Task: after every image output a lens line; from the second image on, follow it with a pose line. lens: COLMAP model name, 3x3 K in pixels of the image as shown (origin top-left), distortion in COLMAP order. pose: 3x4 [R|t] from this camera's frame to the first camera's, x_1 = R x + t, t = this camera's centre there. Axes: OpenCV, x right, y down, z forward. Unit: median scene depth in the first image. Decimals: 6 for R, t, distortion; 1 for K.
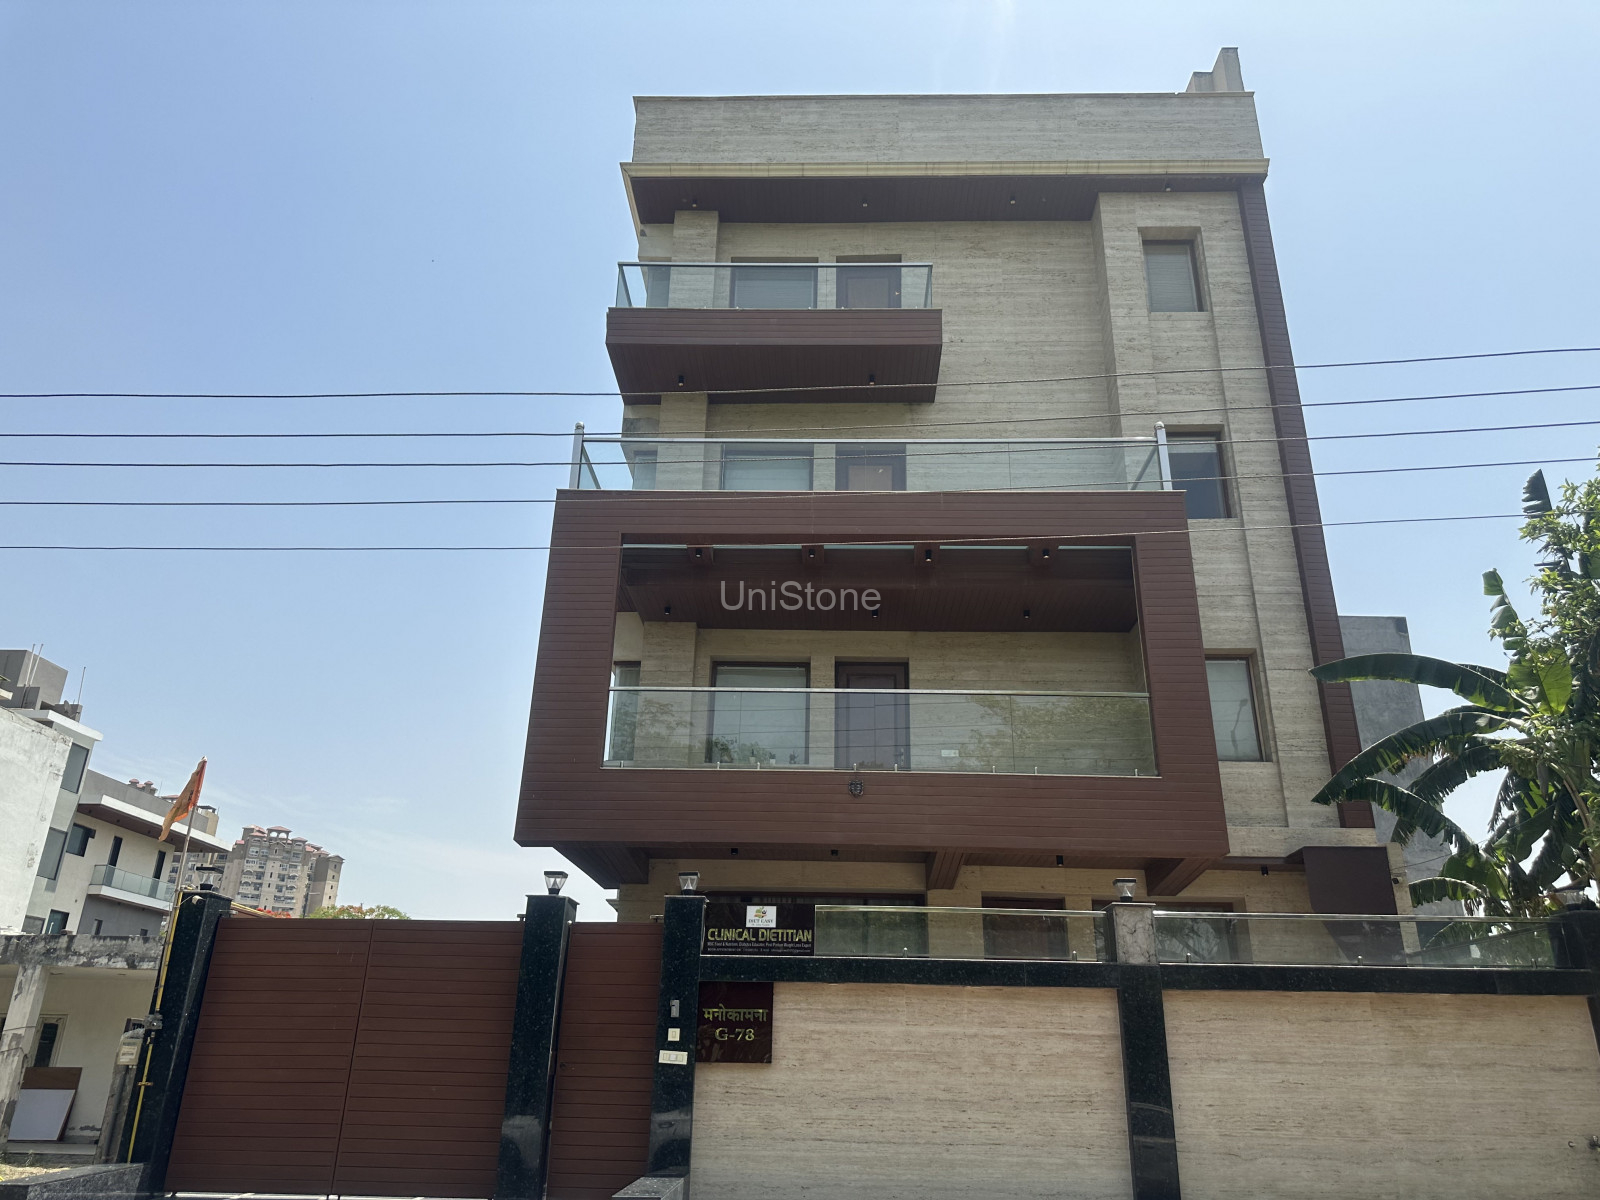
lens RADIAL K [[1124.0, 0, 797.4], [0, 1124.0, 610.2], [0, 0, 1]] dist [0.165526, -0.357078]
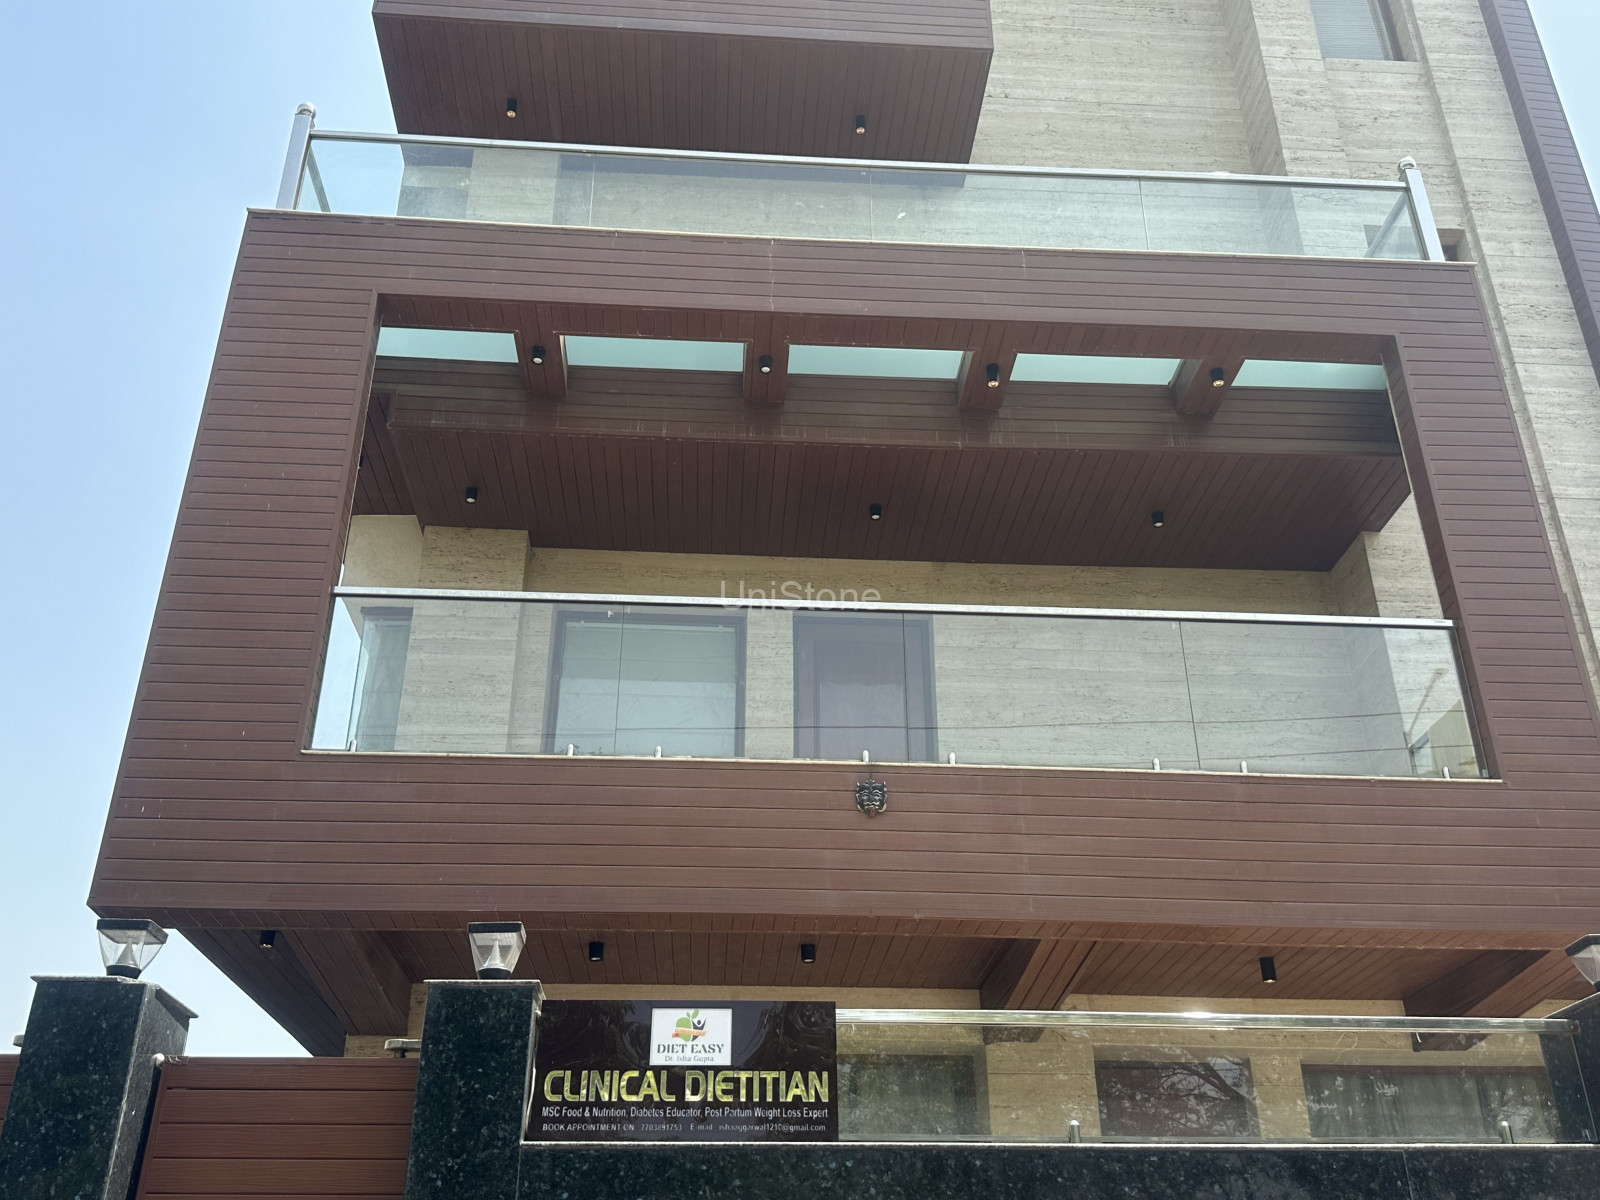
lens RADIAL K [[1472.4, 0, 804.7], [0, 1472.4, 606.3], [0, 0, 1]] dist [0.157151, -0.331784]
pose [[0.994918, 0.024649, 0.097629, -0.032419], [-0.014759, 0.994801, -0.100758, 0.125997], [-0.099605, 0.098805, 0.990109, 0.354038]]
